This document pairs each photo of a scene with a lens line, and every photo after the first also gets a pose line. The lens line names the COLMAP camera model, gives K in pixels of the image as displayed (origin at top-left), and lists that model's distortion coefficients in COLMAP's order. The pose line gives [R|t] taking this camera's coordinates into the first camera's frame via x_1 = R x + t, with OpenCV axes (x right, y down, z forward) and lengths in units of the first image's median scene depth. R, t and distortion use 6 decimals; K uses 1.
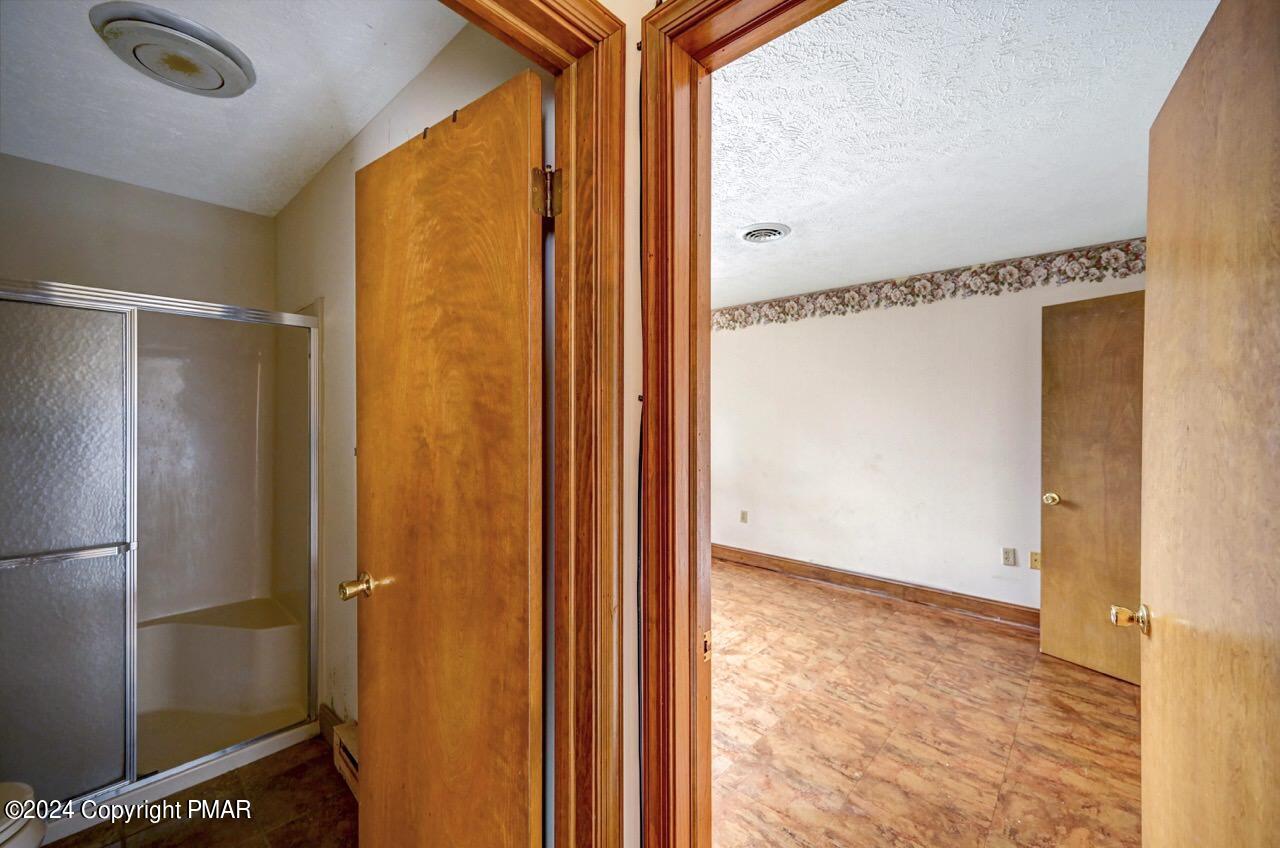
lens RADIAL K [[510.4, 0, 639.6], [0, 510.4, 418.4], [0, 0, 1]] dist [-0.002567, 0.000368]
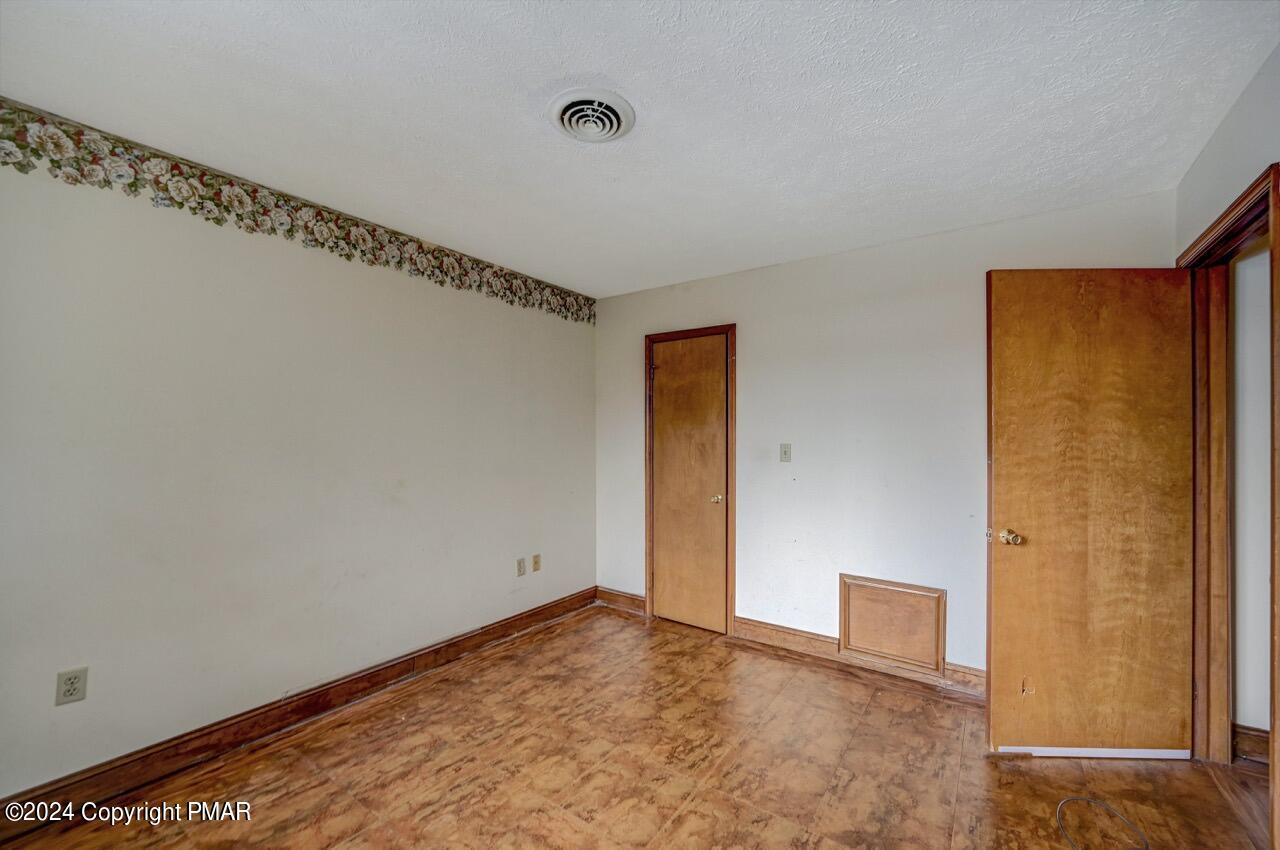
lens RADIAL K [[510.4, 0, 653.4], [0, 510.4, 434.8], [0, 0, 1]] dist [-0.002567, 0.000368]
pose [[-0.140187, 0.002156, 0.990123, -0.319740], [-0.003627, 0.999990, -0.002691, 0.010240], [-0.990118, -0.003968, -0.140177, 0.893070]]
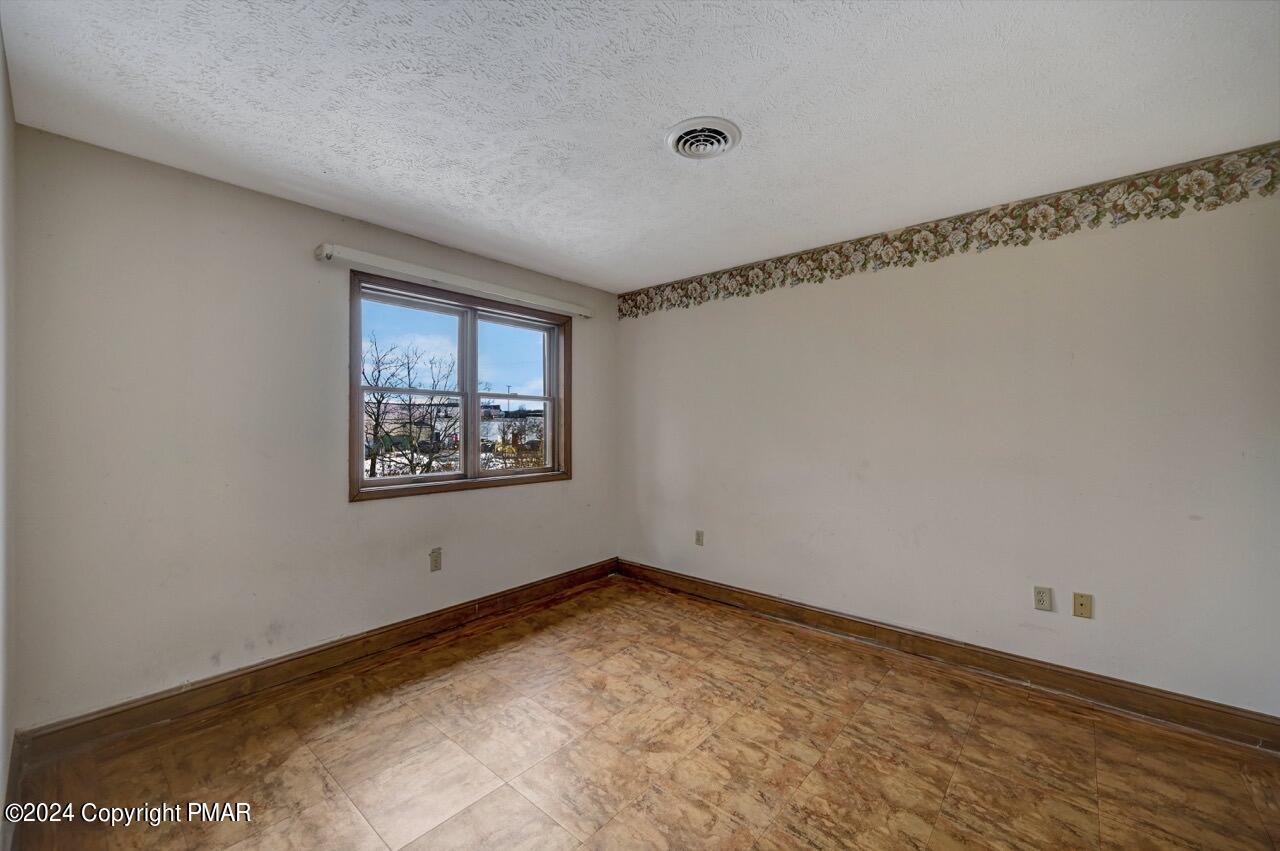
lens RADIAL K [[510.4, 0, 628.8], [0, 510.4, 424.5], [0, 0, 1]] dist [-0.002567, 0.000368]
pose [[0.999918, -0.001798, 0.012647, 0.117578], [0.001804, 0.999998, -0.000462, 0.018982], [-0.012646, 0.000485, 0.999920, 0.273557]]
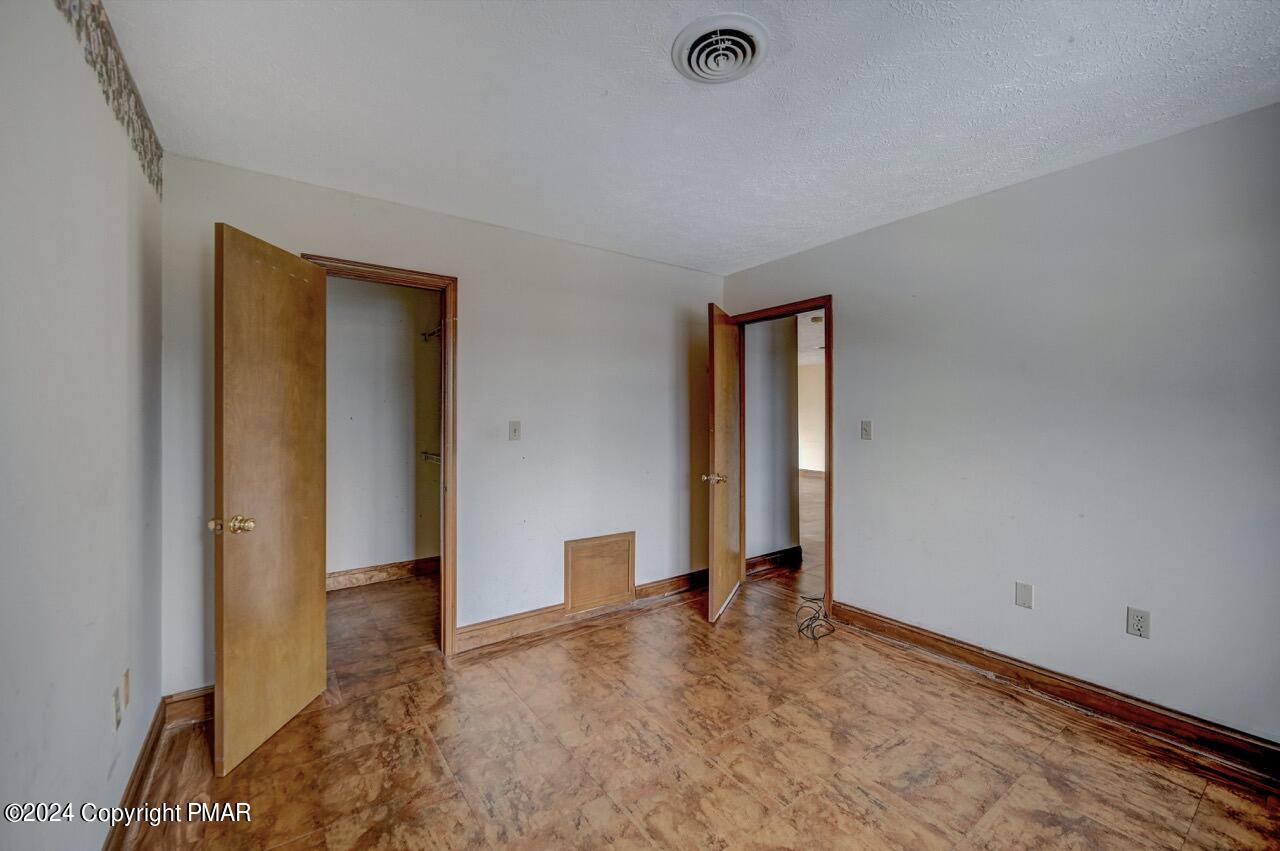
lens RADIAL K [[510.4, 0, 639.1], [0, 510.4, 418.4], [0, 0, 1]] dist [-0.002567, 0.000368]
pose [[-0.977985, -0.000089, 0.208677, 0.189419], [0.000645, 0.999994, 0.003448, 0.015269], [-0.208676, 0.003507, -0.977979, 1.353559]]
